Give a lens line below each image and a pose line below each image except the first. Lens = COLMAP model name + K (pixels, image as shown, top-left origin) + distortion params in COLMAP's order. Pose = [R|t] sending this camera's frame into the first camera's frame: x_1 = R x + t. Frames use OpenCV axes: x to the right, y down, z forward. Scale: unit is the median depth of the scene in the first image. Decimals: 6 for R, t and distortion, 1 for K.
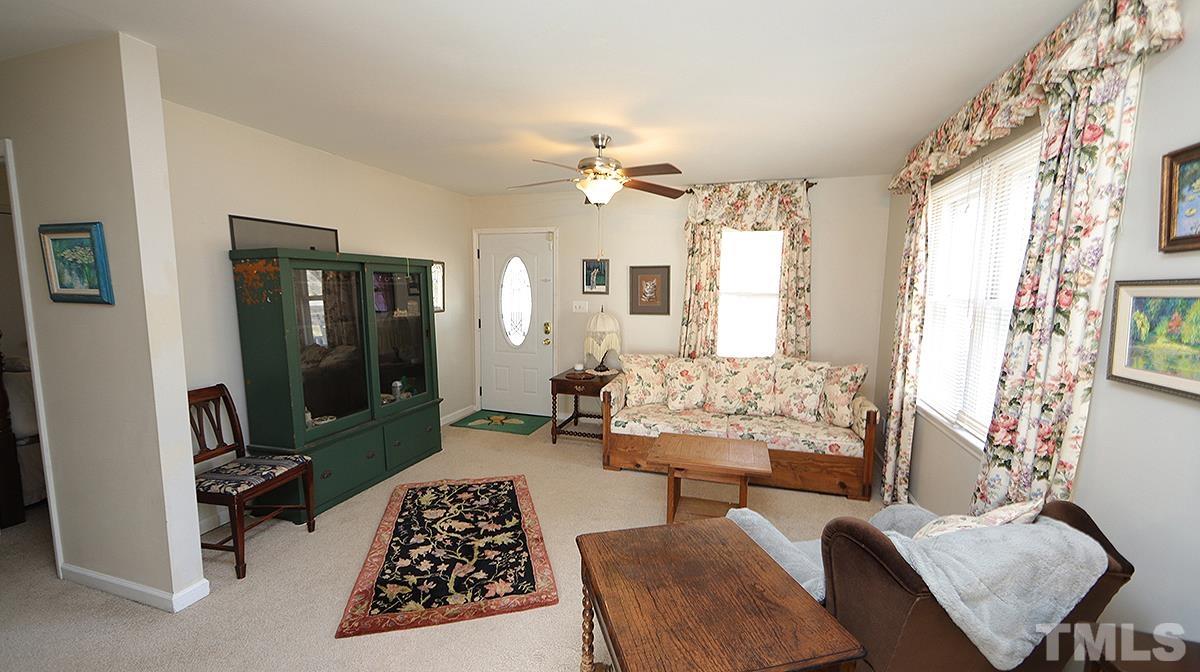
lens RADIAL K [[468.7, 0, 600.9], [0, 468.7, 338.5], [0, 0, 1]] dist [0.000466, -0.000182]
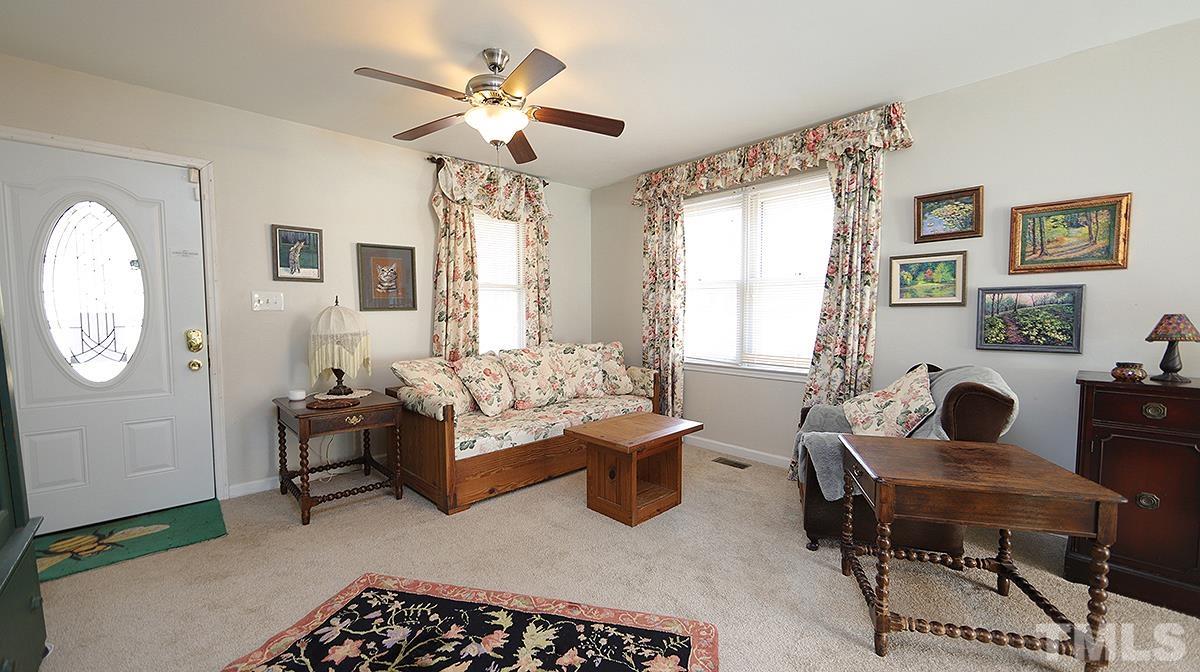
lens RADIAL K [[468.7, 0, 604.6], [0, 468.7, 338.9], [0, 0, 1]] dist [0.000466, -0.000182]
pose [[0.485603, -0.064696, 0.871782, -0.504741], [0.106185, 0.994239, 0.014636, 0.026471], [-0.867707, 0.085463, 0.489675, 0.436444]]
